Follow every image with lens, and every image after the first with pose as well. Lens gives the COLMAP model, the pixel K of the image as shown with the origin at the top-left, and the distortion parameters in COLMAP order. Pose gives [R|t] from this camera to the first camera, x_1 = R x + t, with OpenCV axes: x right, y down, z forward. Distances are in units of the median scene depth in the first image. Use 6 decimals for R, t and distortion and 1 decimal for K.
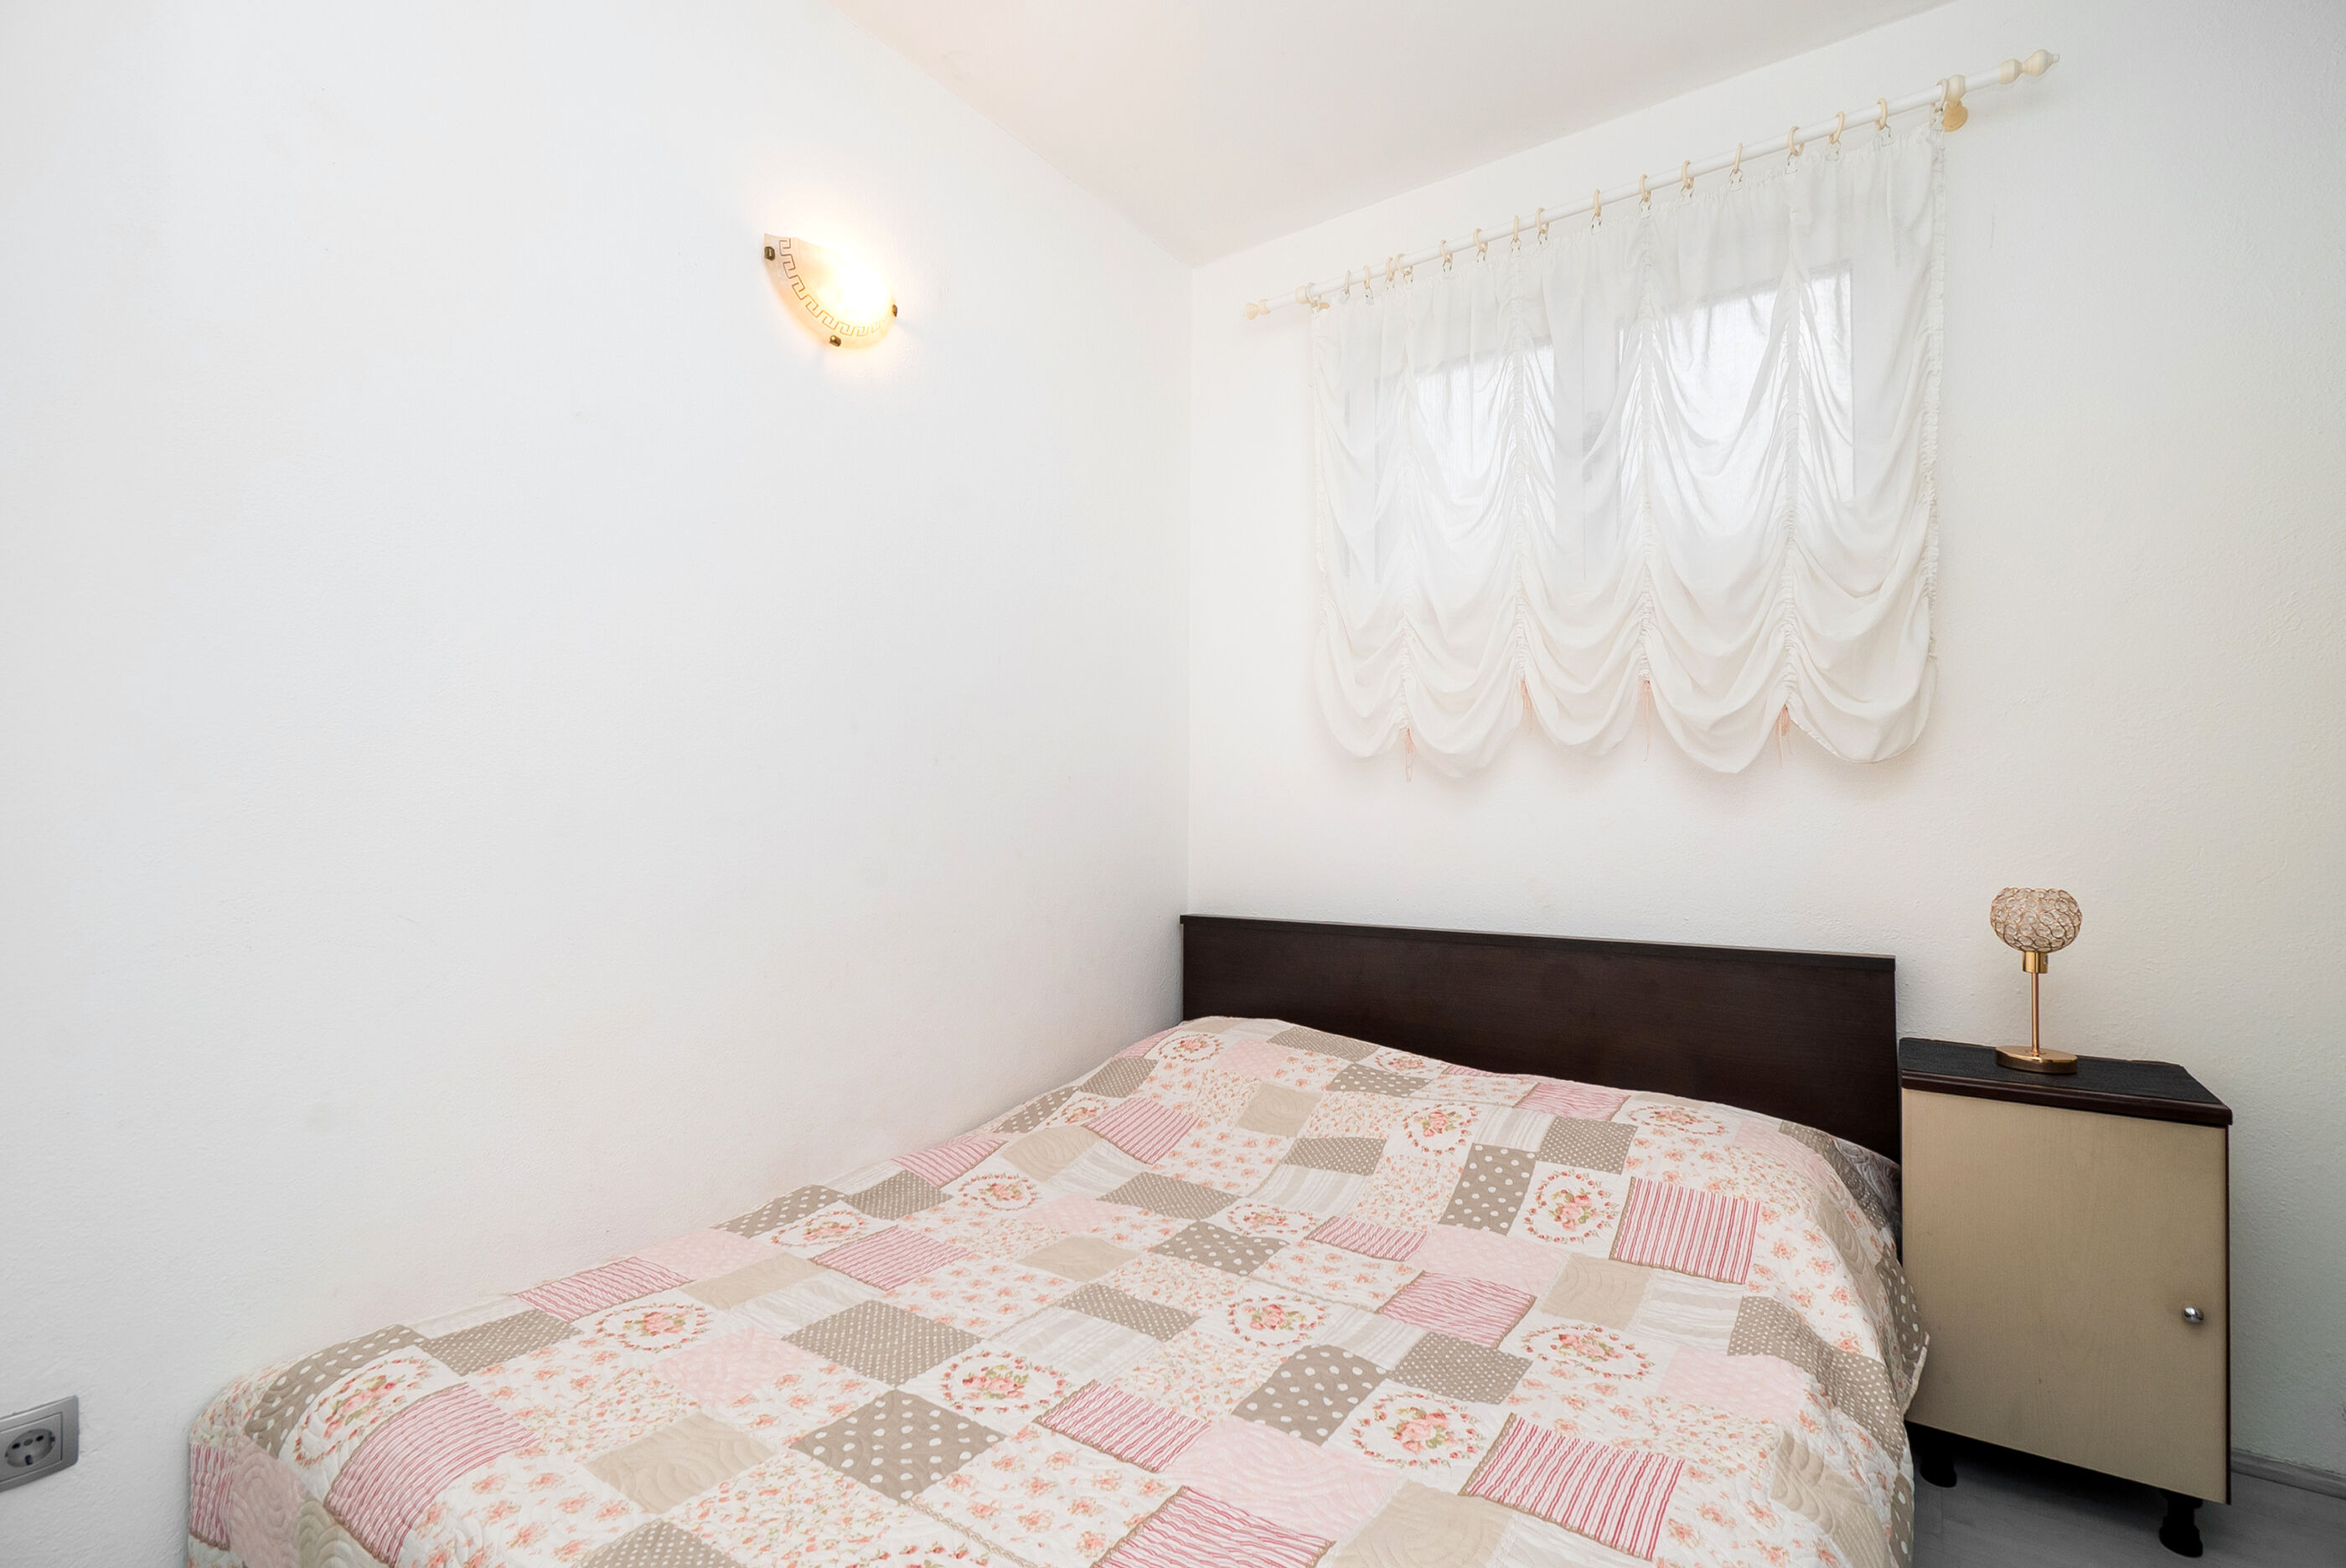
lens RADIAL K [[1059.5, 0, 1165.2], [0, 1059.5, 771.1], [0, 0, 1]] dist [0.006167, -0.009065]
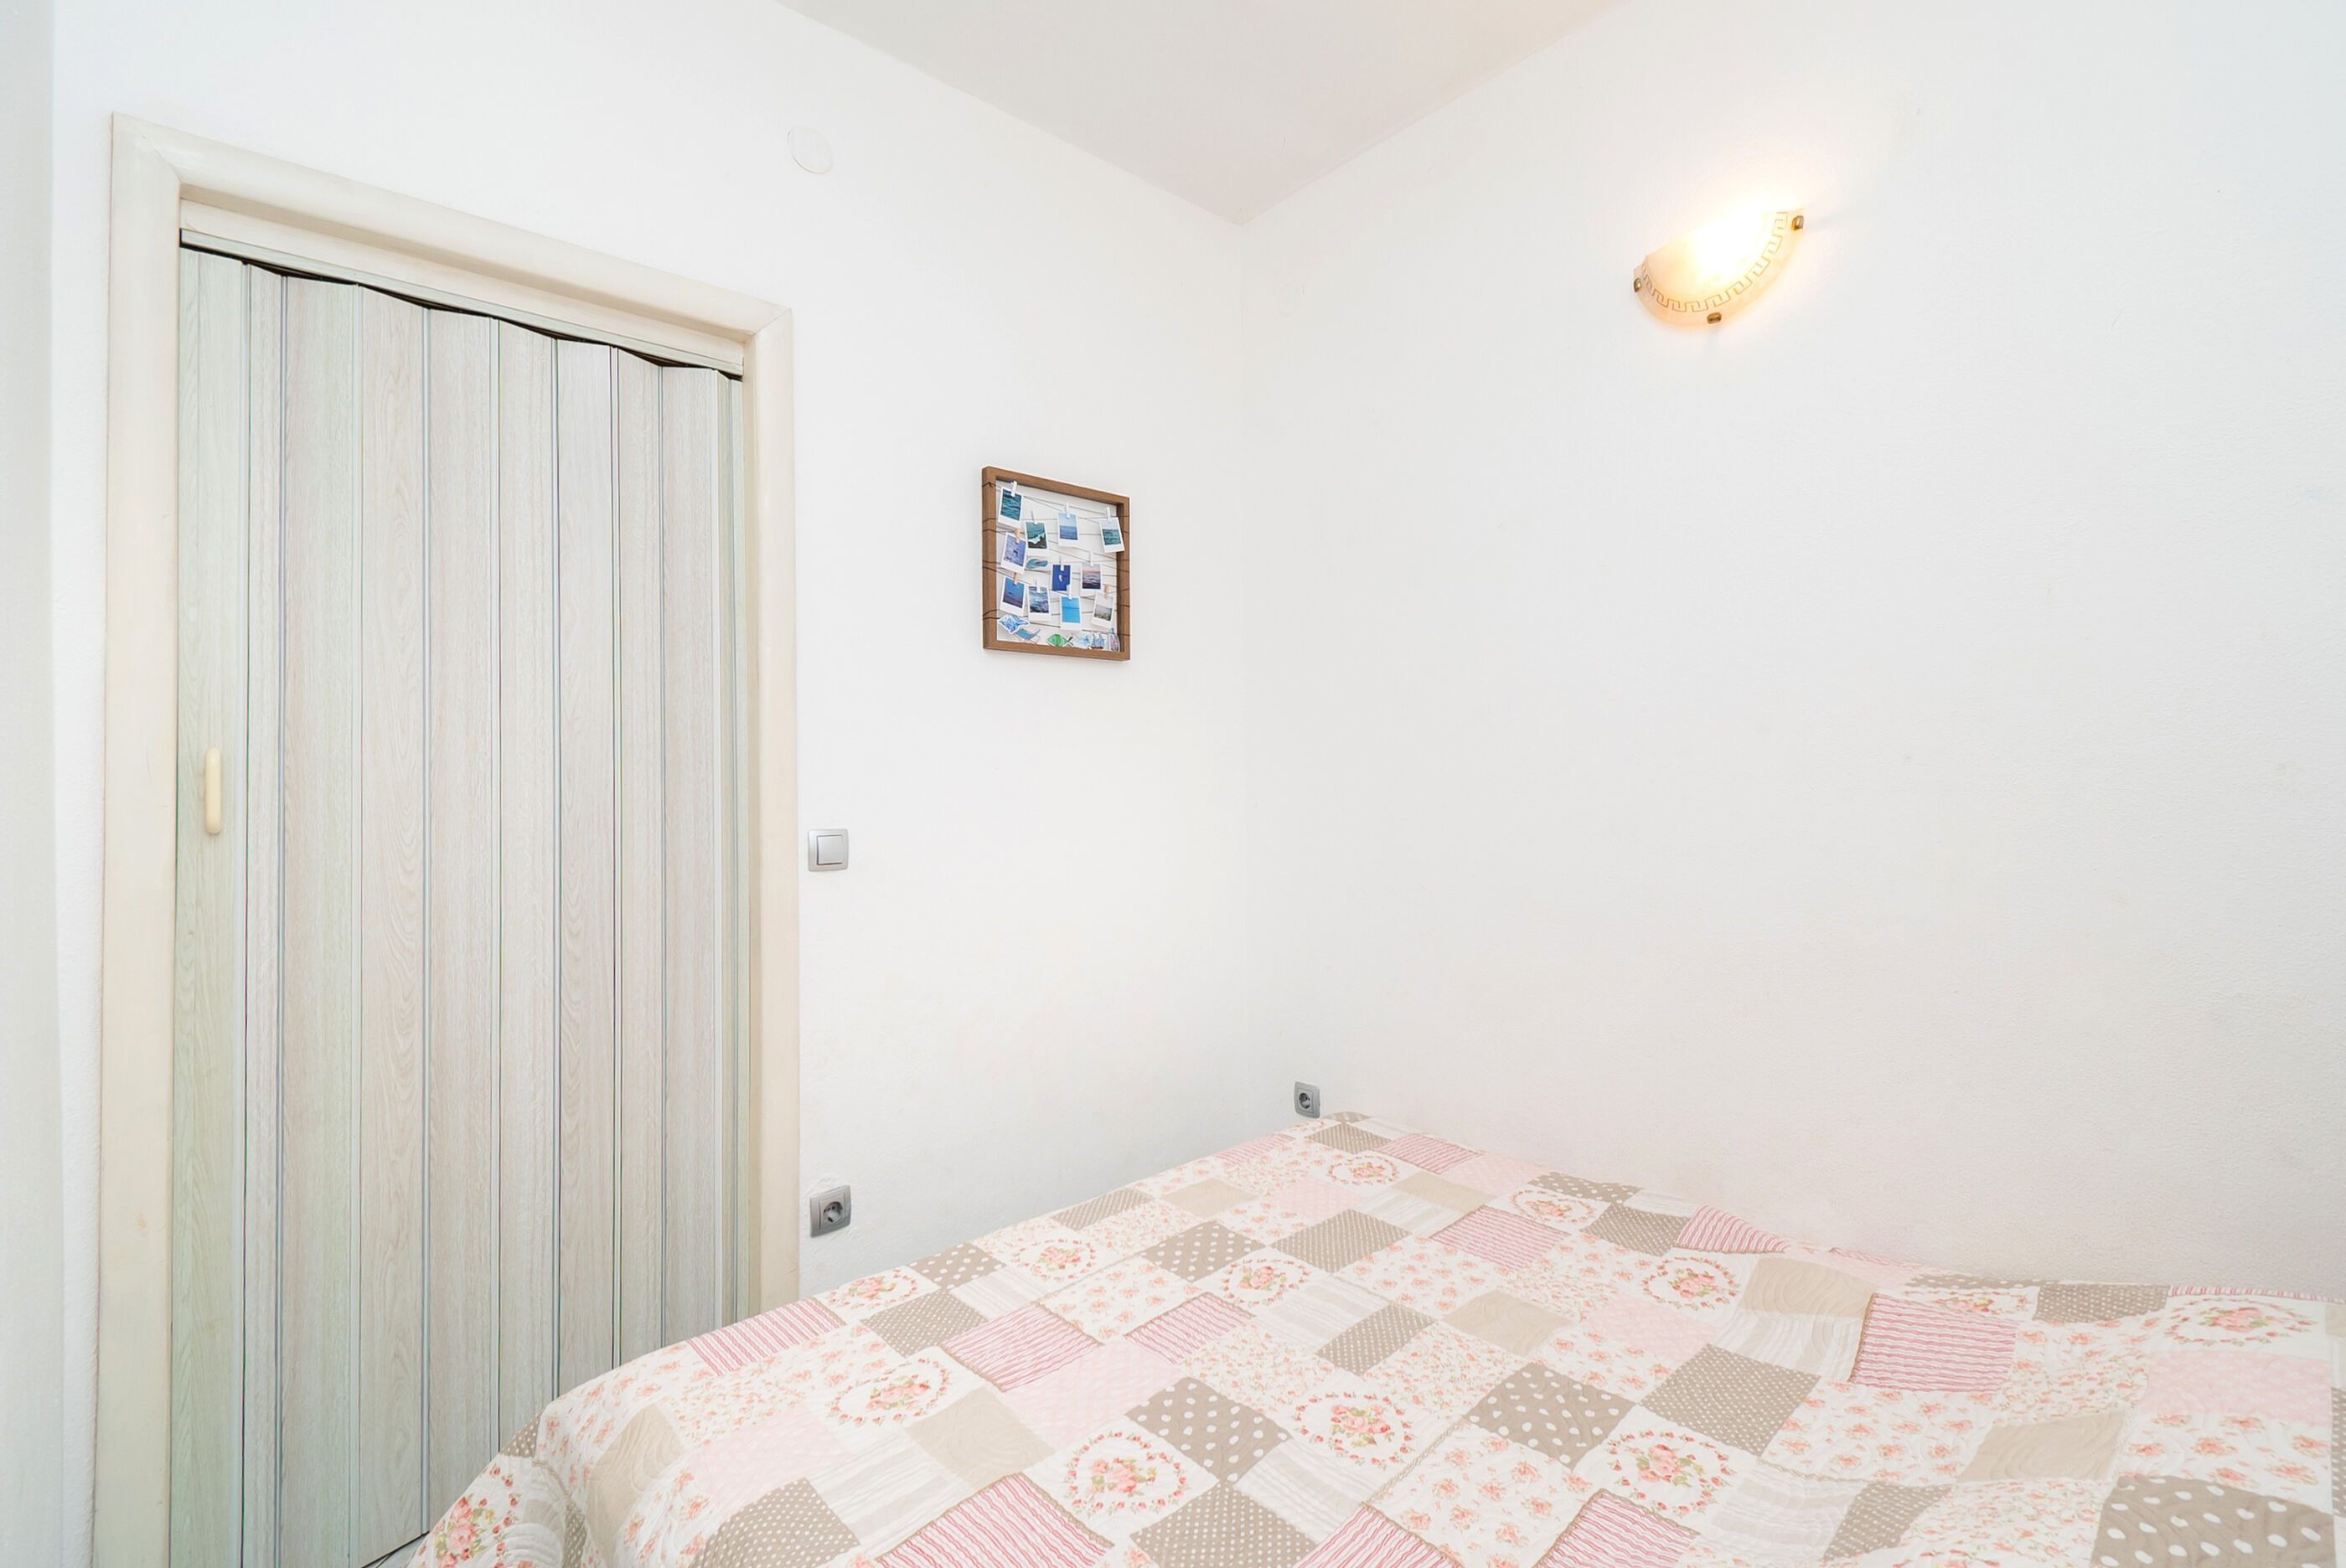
lens RADIAL K [[1059.5, 0, 1179.4], [0, 1059.5, 803.4], [0, 0, 1]] dist [0.006167, -0.009065]
pose [[-0.203456, 0.018602, -0.978907, 0.992618], [0.047584, 0.998826, 0.009091, -0.003564], [0.977927, -0.044730, -0.204103, 1.083981]]
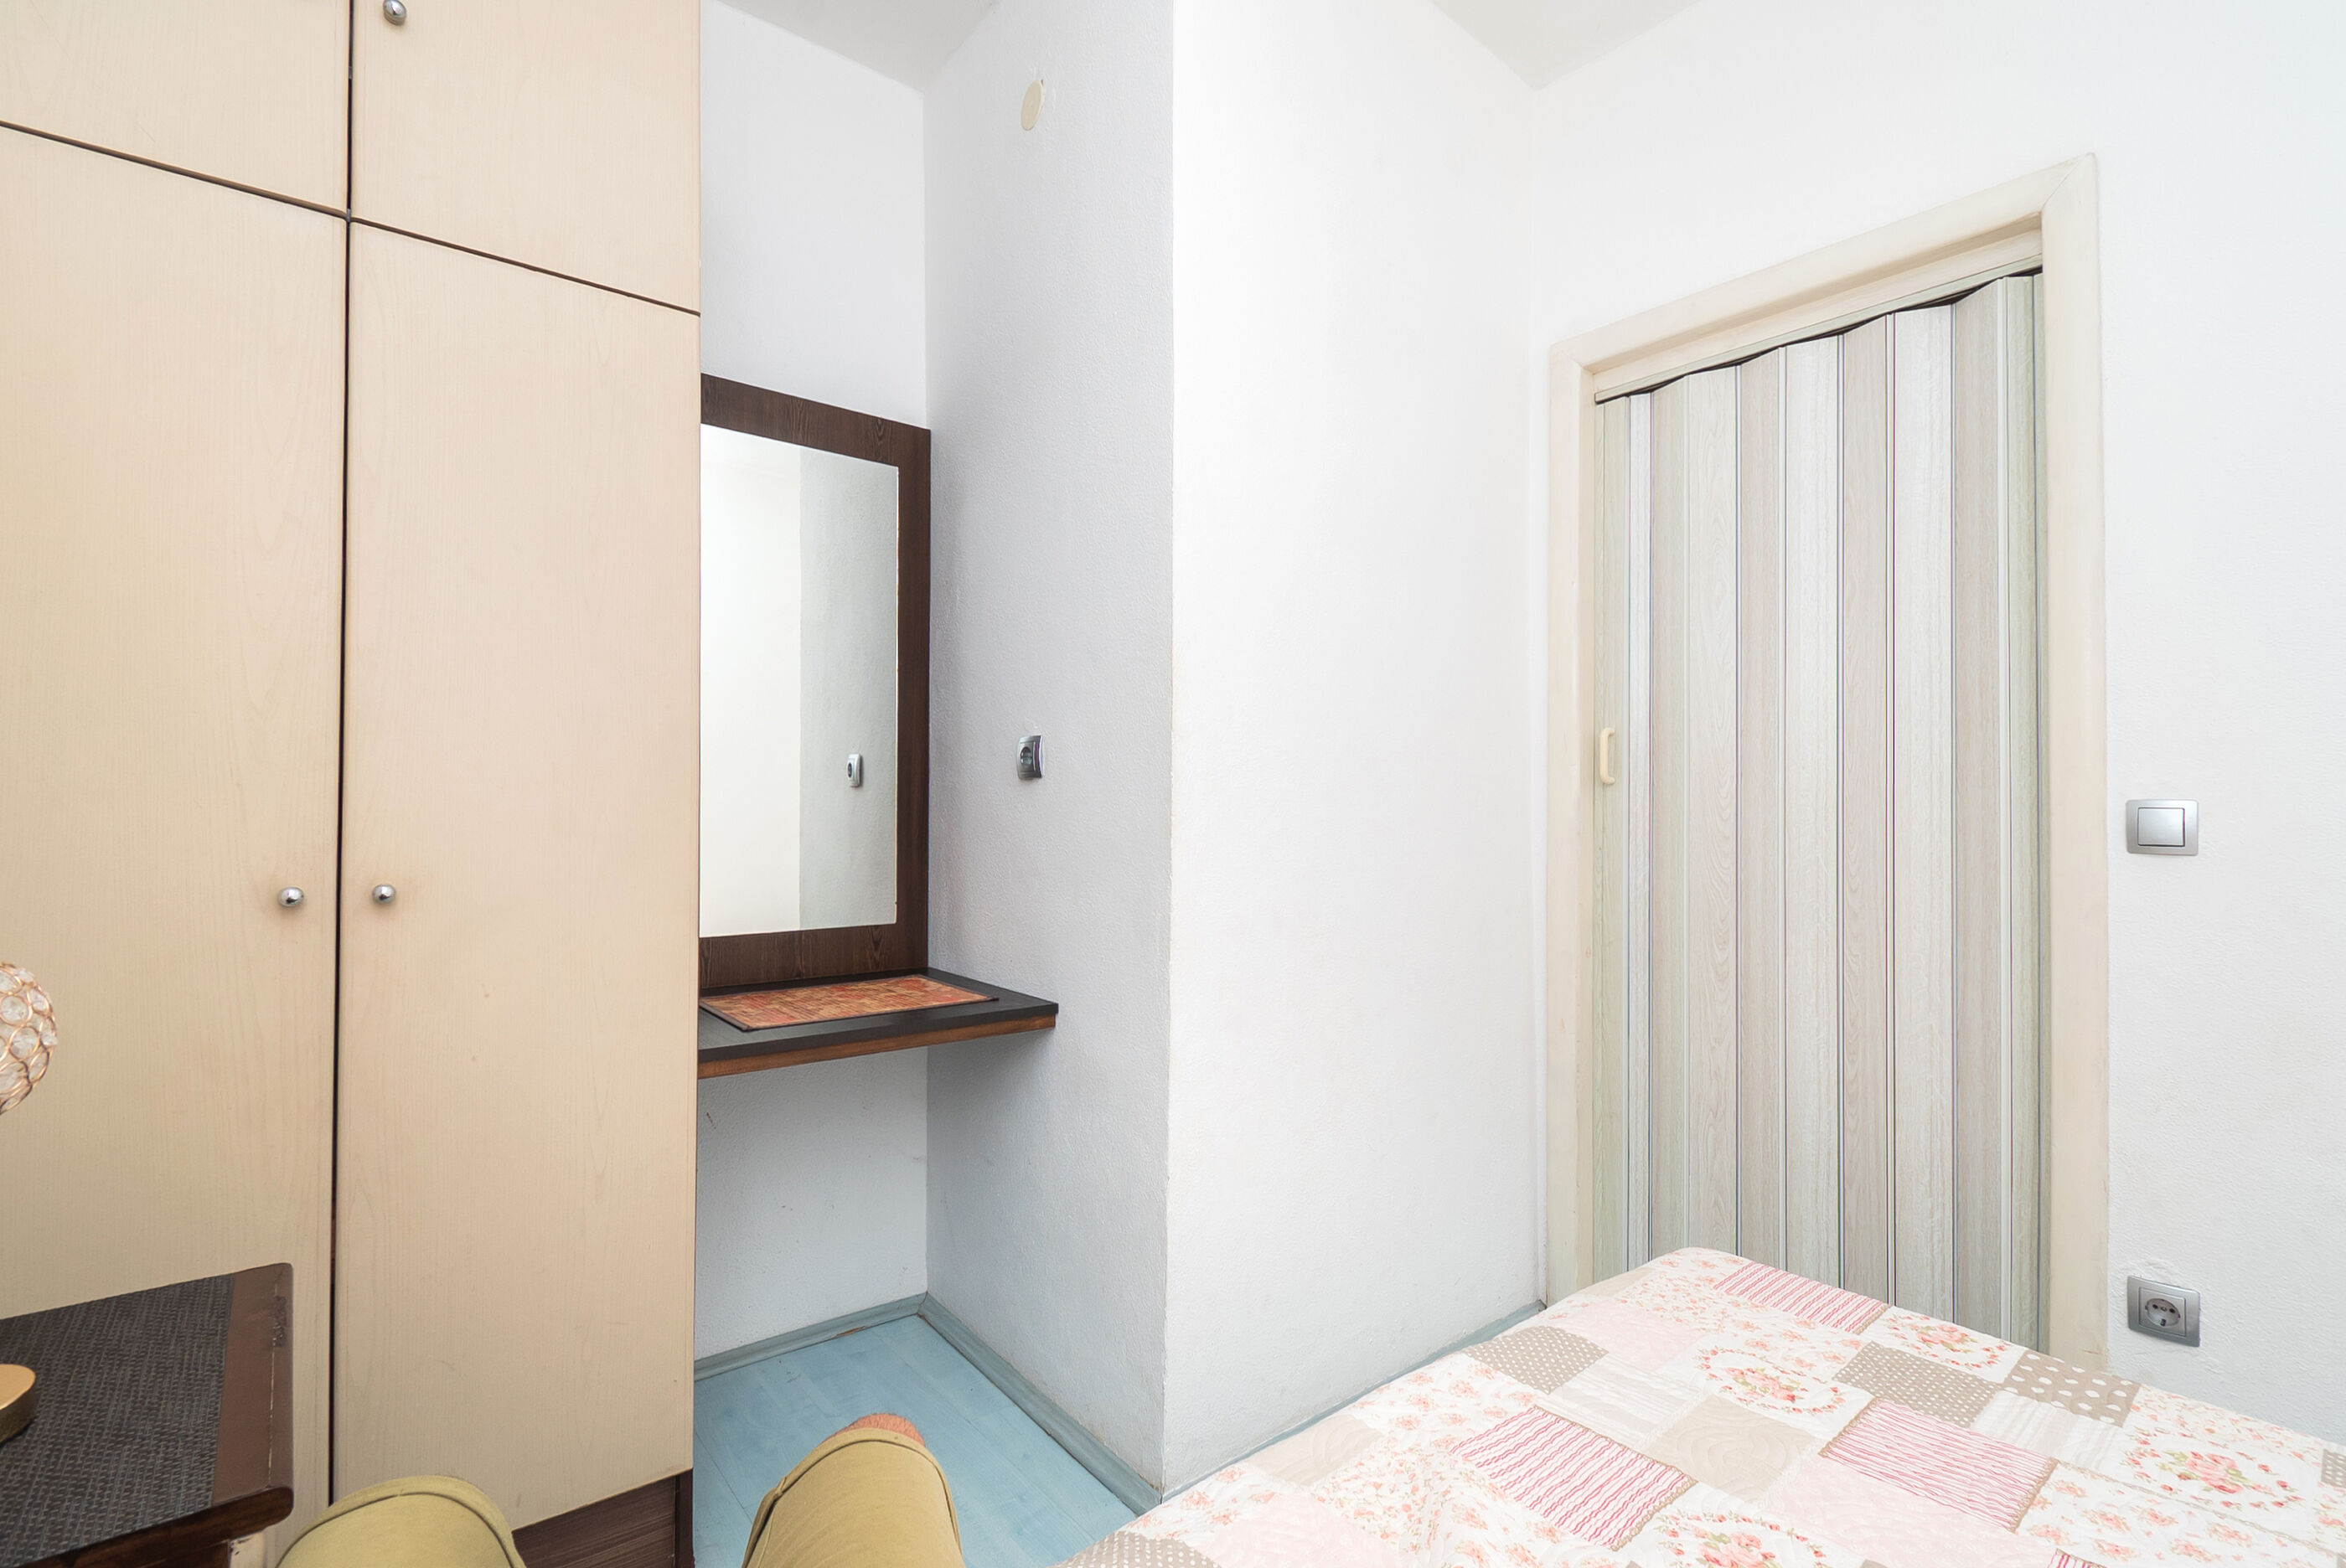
lens RADIAL K [[1059.5, 0, 1160.9], [0, 1059.5, 769.4], [0, 0, 1]] dist [0.006167, -0.009065]
pose [[-0.962958, 0.003512, 0.269628, 0.487462], [-0.011156, 0.998540, -0.052847, 0.047438], [-0.269420, -0.053897, -0.961513, 1.535779]]
